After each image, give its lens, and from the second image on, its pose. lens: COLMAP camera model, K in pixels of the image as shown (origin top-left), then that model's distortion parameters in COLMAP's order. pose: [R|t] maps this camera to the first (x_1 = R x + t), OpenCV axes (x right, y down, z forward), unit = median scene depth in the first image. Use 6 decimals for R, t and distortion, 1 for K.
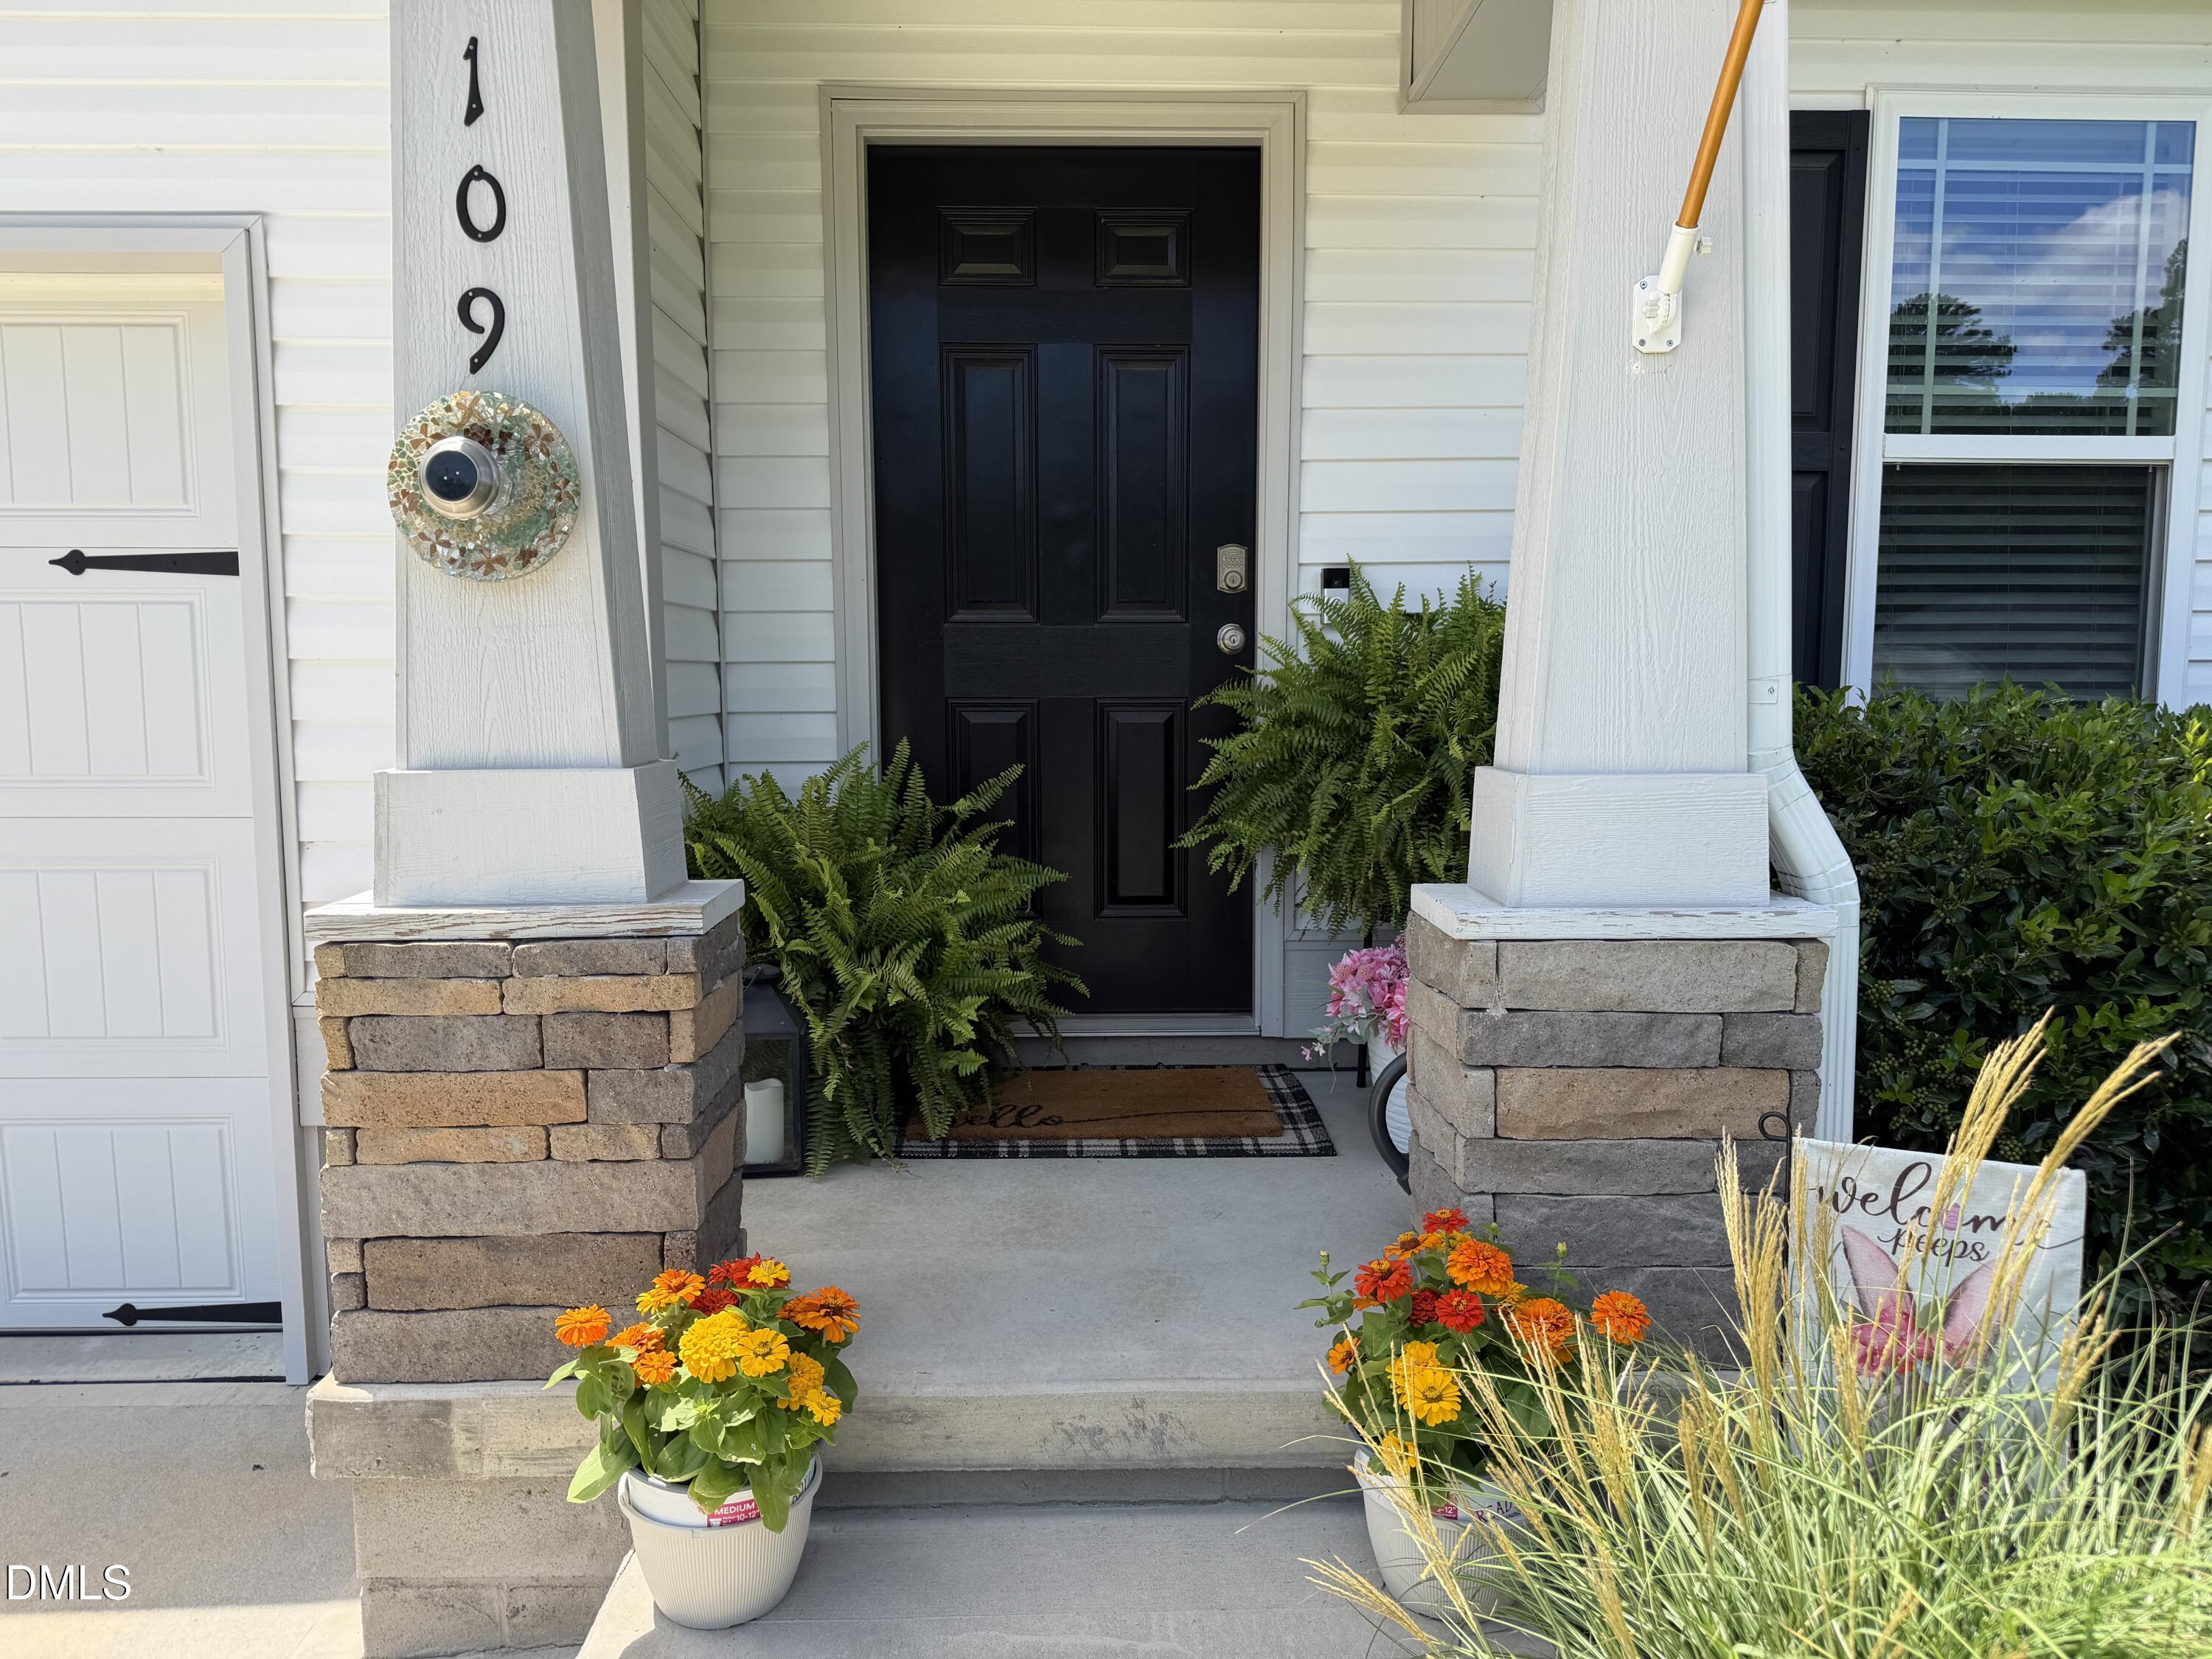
lens RADIAL K [[1539.3, 0, 1113.4], [0, 1539.3, 829.5], [0, 0, 1]] dist [0.006666, 0.001455]
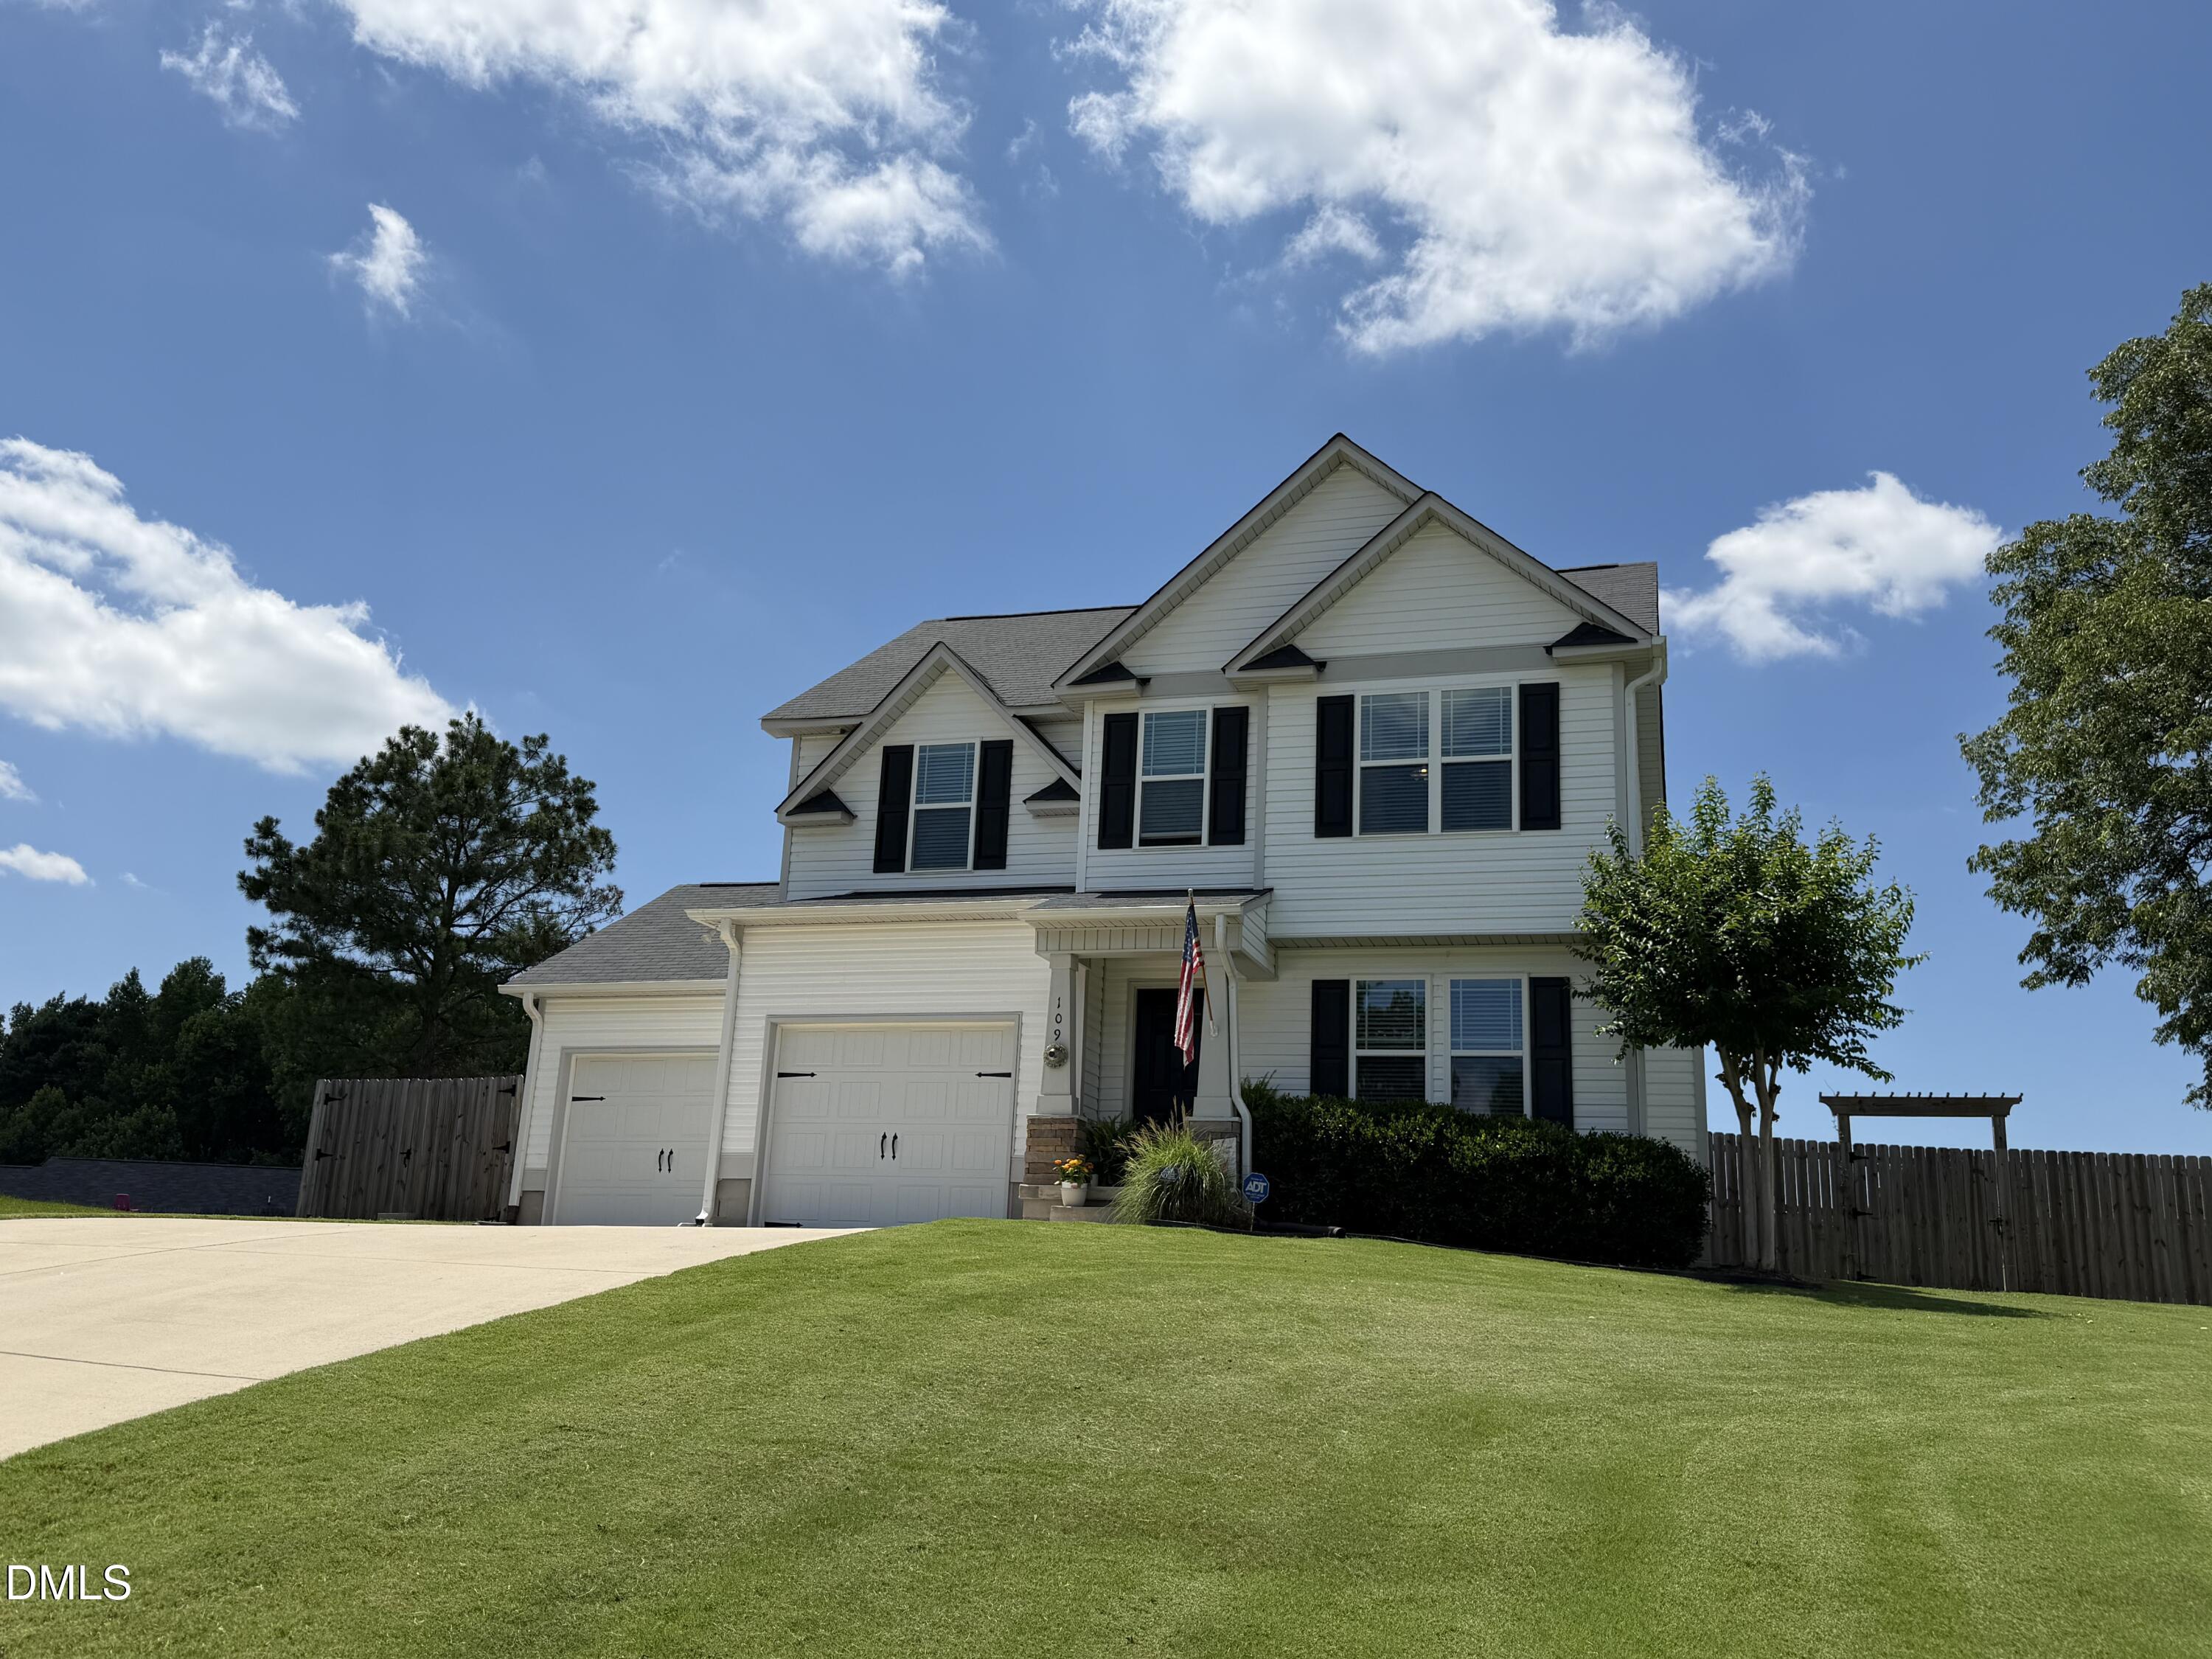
lens RADIAL K [[1871.9, 0, 1106.5], [0, 1871.9, 830.5], [0, 0, 1]] dist [0.000504, 0.000006]
pose [[0.941819, -0.045382, -0.333042, 1.965508], [-0.081163, 0.930816, -0.356362, 1.339114], [0.326173, 0.362659, 0.872977, -4.910610]]
